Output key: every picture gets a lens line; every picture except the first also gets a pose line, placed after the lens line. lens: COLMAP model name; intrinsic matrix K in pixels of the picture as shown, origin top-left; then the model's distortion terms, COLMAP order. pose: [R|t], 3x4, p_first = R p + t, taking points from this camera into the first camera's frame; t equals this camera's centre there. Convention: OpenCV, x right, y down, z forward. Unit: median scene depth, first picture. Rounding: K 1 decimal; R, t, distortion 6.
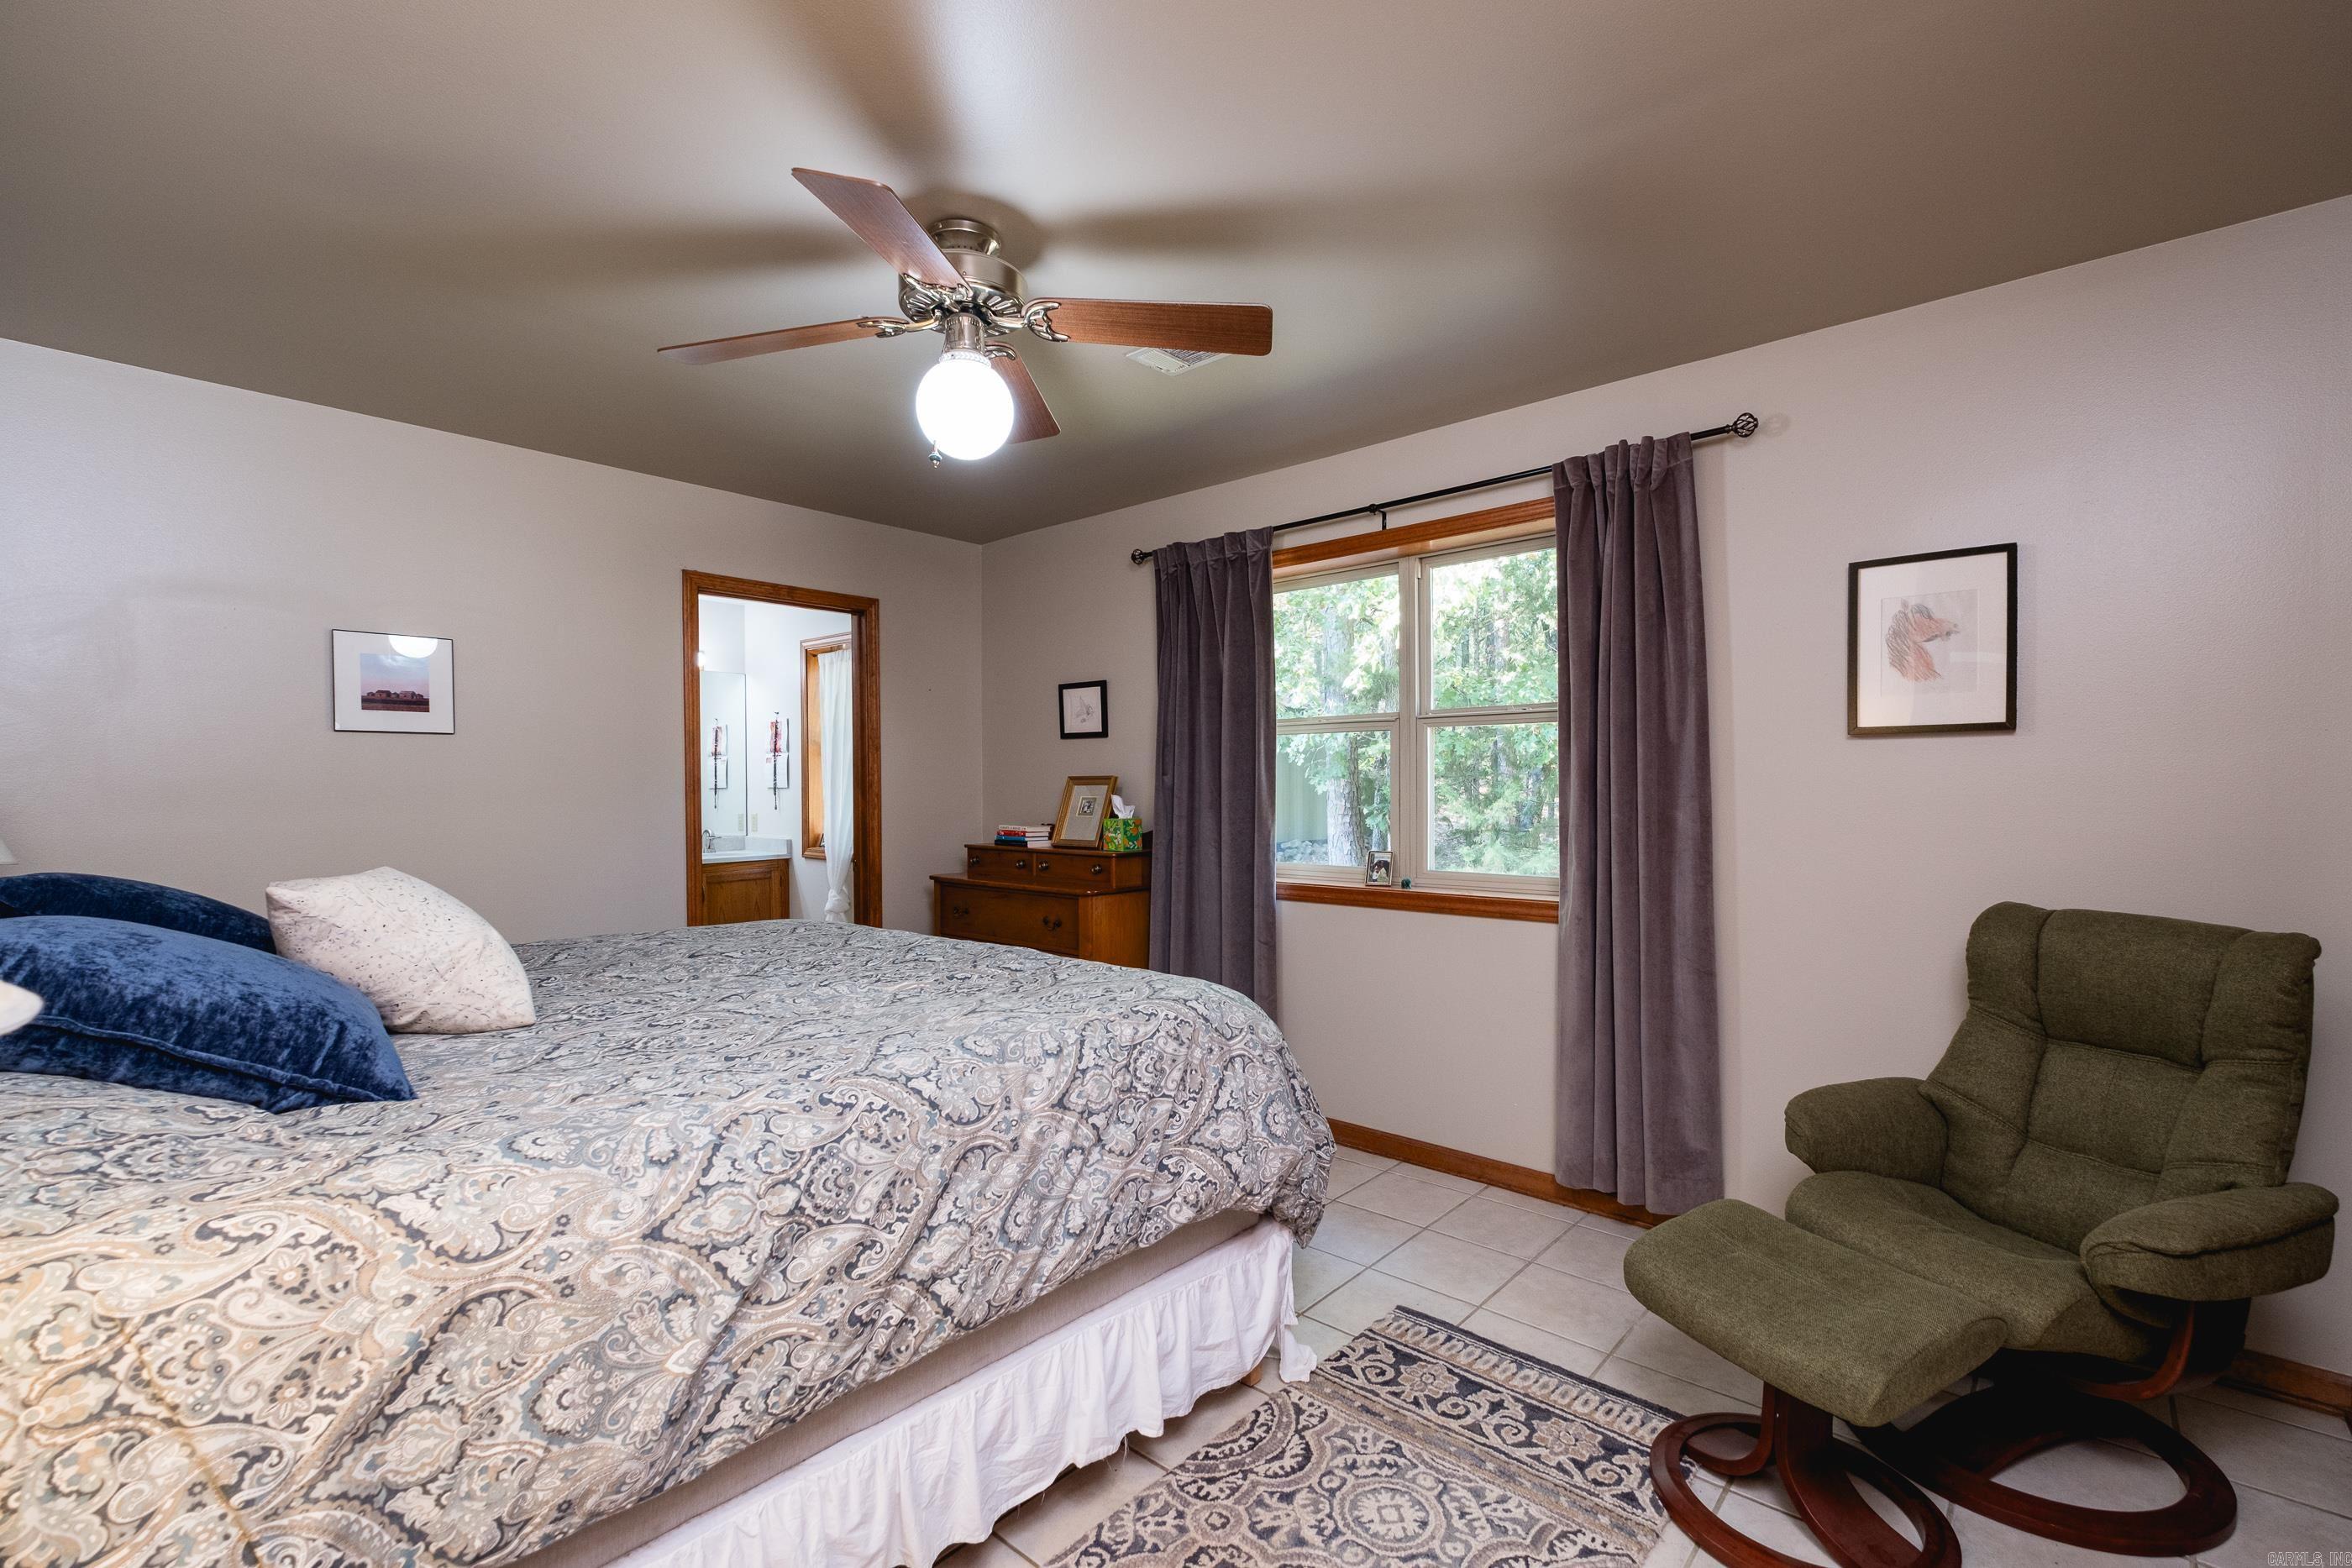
lens RADIAL K [[1021.4, 0, 1184.6], [0, 1021.4, 784.2], [0, 0, 1]] dist [-0.004097, -0.001055]
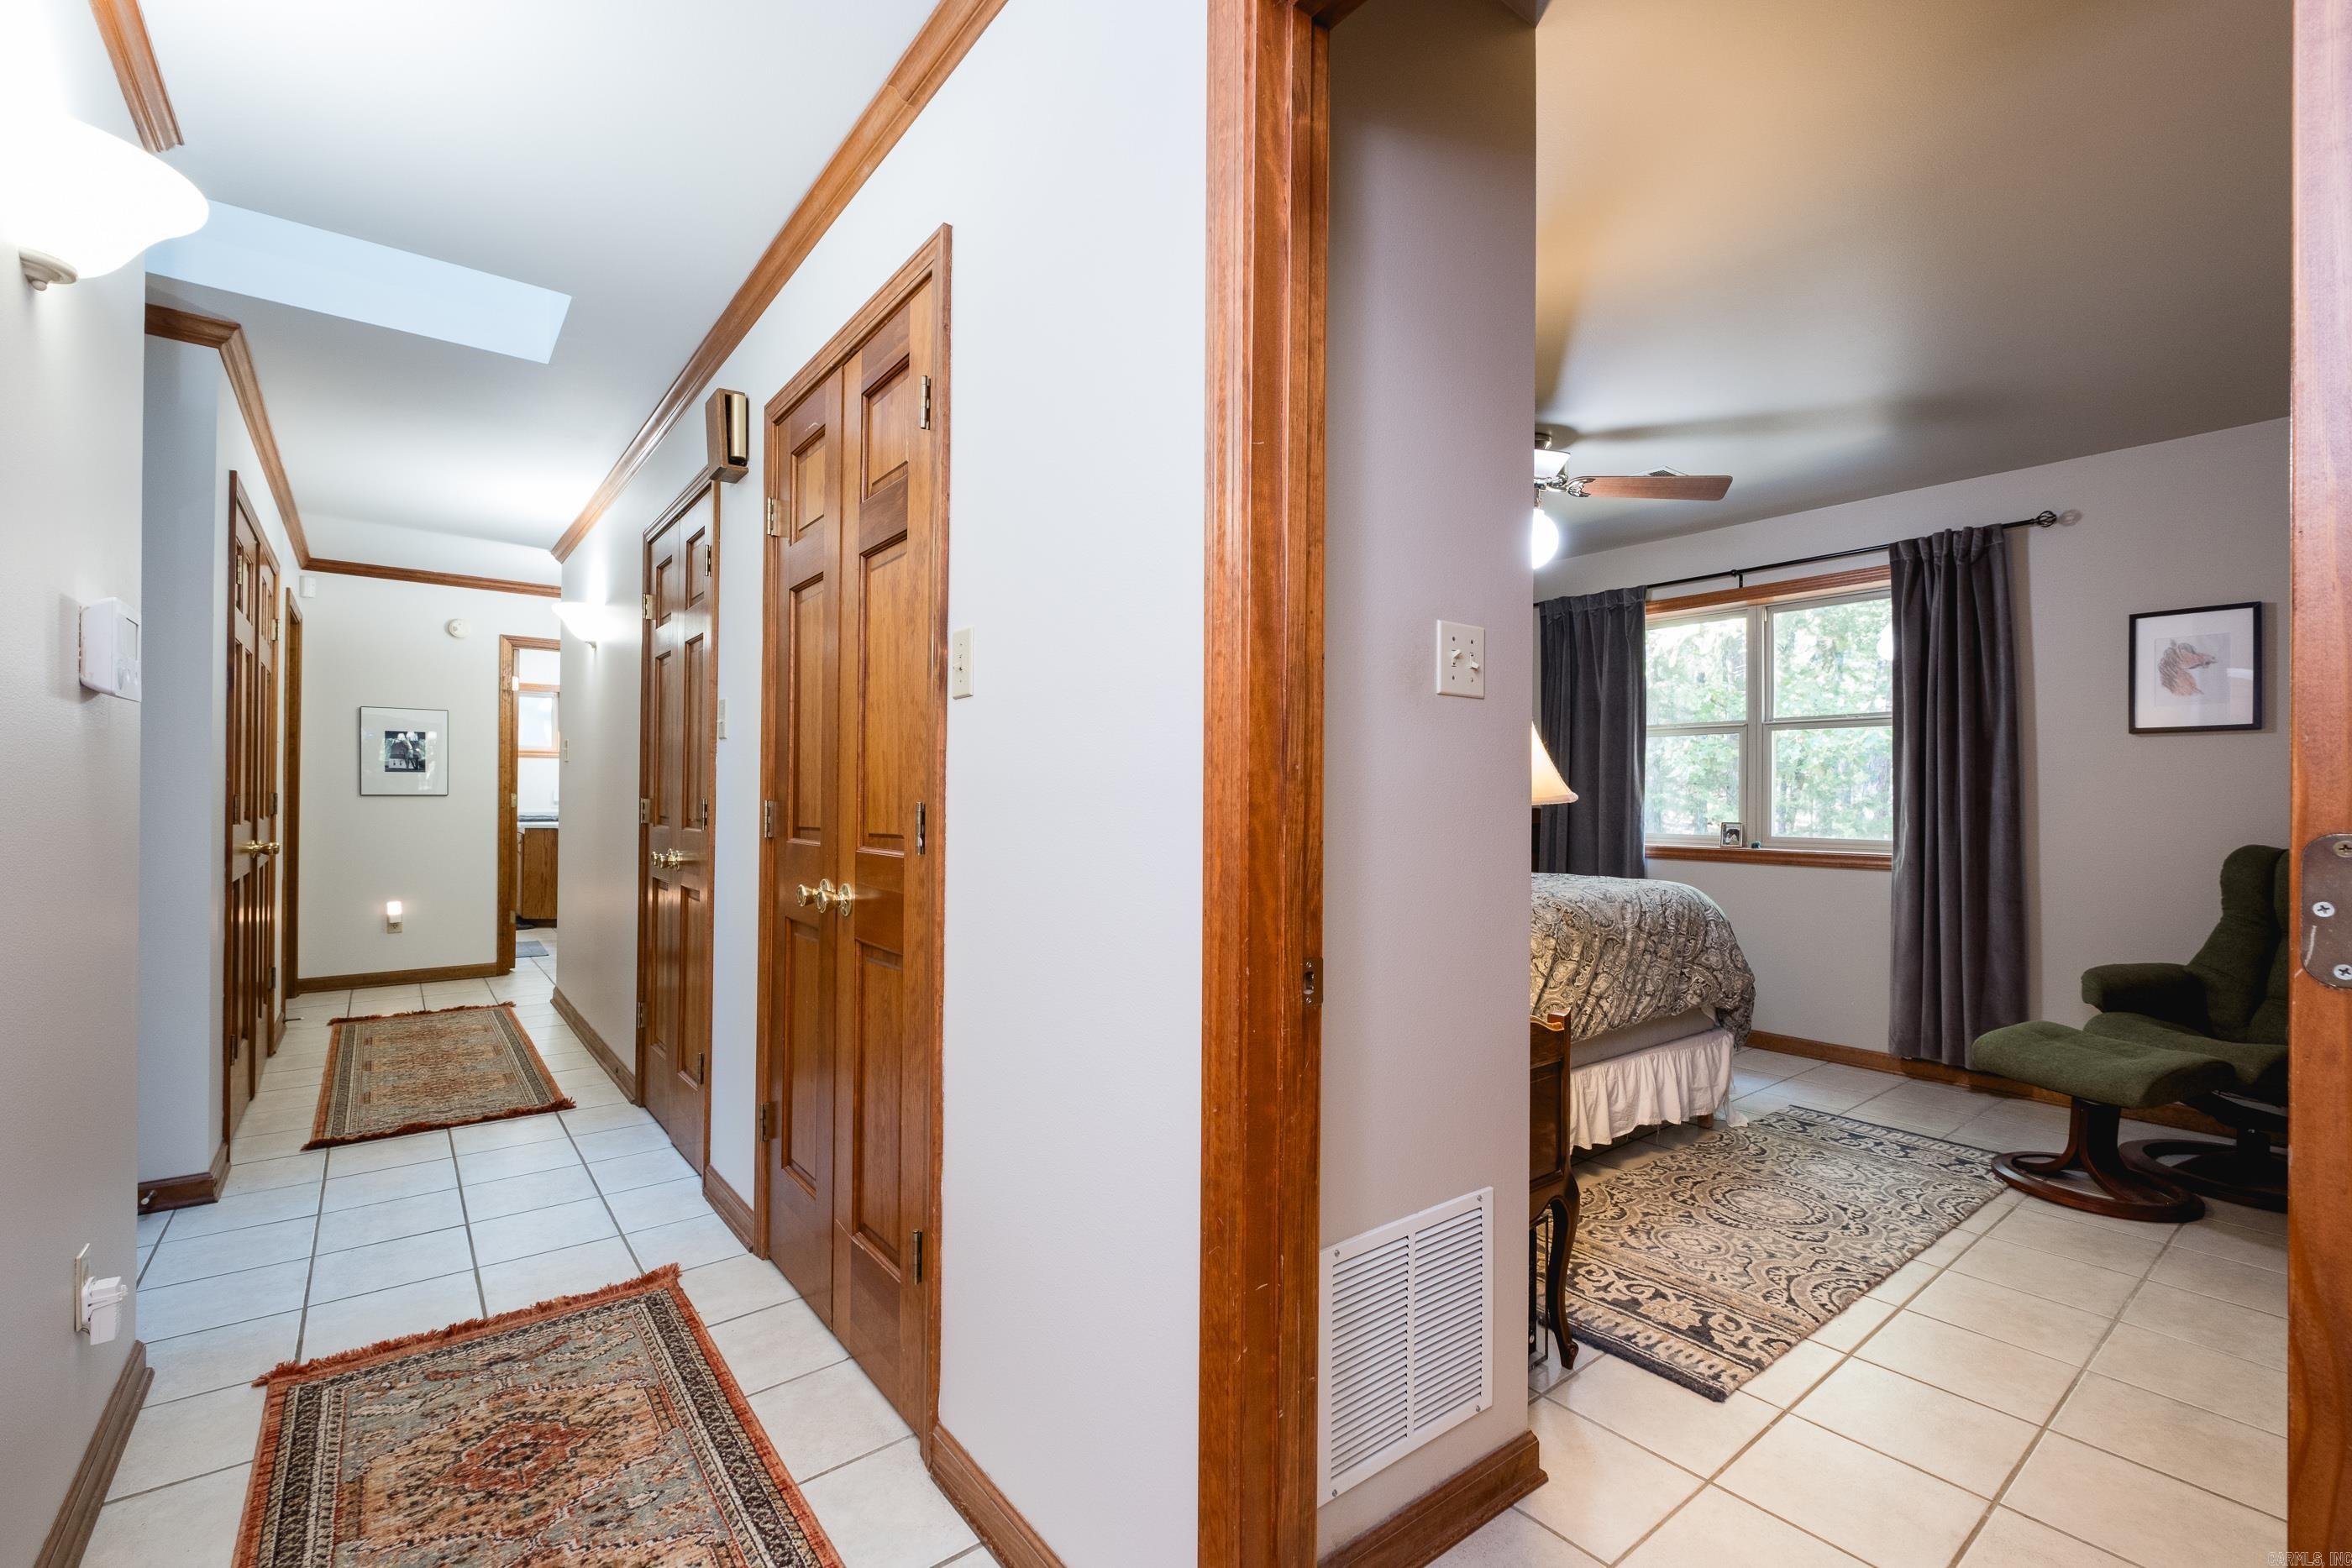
lens RADIAL K [[1021.4, 0, 1163.7], [0, 1021.4, 784.2], [0, 0, 1]] dist [-0.004097, -0.001055]
pose [[0.982407, 0.009406, -0.186515, -0.452536], [-0.012244, 0.999826, -0.014072, 0.064961], [0.186351, 0.016108, 0.982351, -0.715557]]
